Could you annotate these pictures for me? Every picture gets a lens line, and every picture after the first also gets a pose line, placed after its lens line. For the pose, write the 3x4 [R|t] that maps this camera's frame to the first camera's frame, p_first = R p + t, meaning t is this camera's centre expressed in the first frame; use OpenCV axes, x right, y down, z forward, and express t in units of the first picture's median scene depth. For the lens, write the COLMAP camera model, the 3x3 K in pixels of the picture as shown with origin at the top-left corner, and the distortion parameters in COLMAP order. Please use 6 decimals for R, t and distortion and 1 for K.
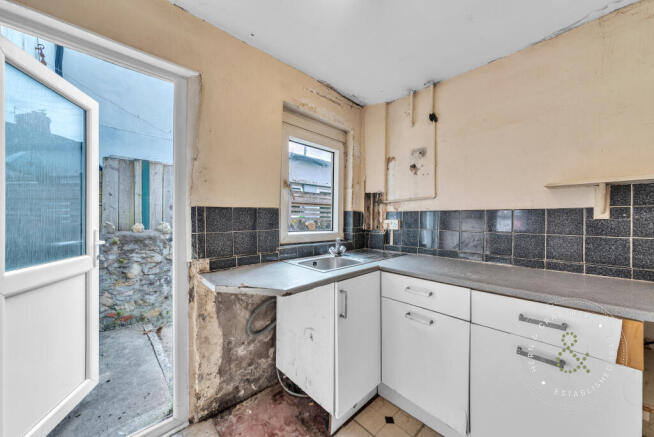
lens RADIAL K [[237.0, 0, 322.8], [0, 237.0, 219.8], [0, 0, 1]] dist [-0.000269, -0.000722]
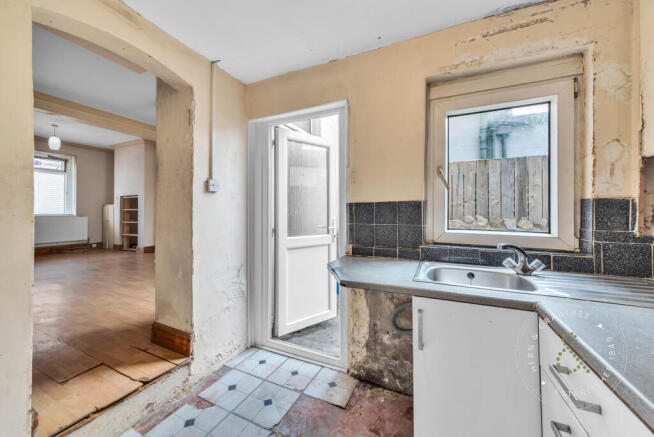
lens RADIAL K [[237.0, 0, 325.2], [0, 237.0, 208.1], [0, 0, 1]] dist [-0.000269, -0.000722]
pose [[0.371661, -0.012560, -0.928284, 0.534828], [-0.005771, 0.999858, -0.015839, -0.005585], [0.928351, 0.011244, 0.371535, 0.358659]]
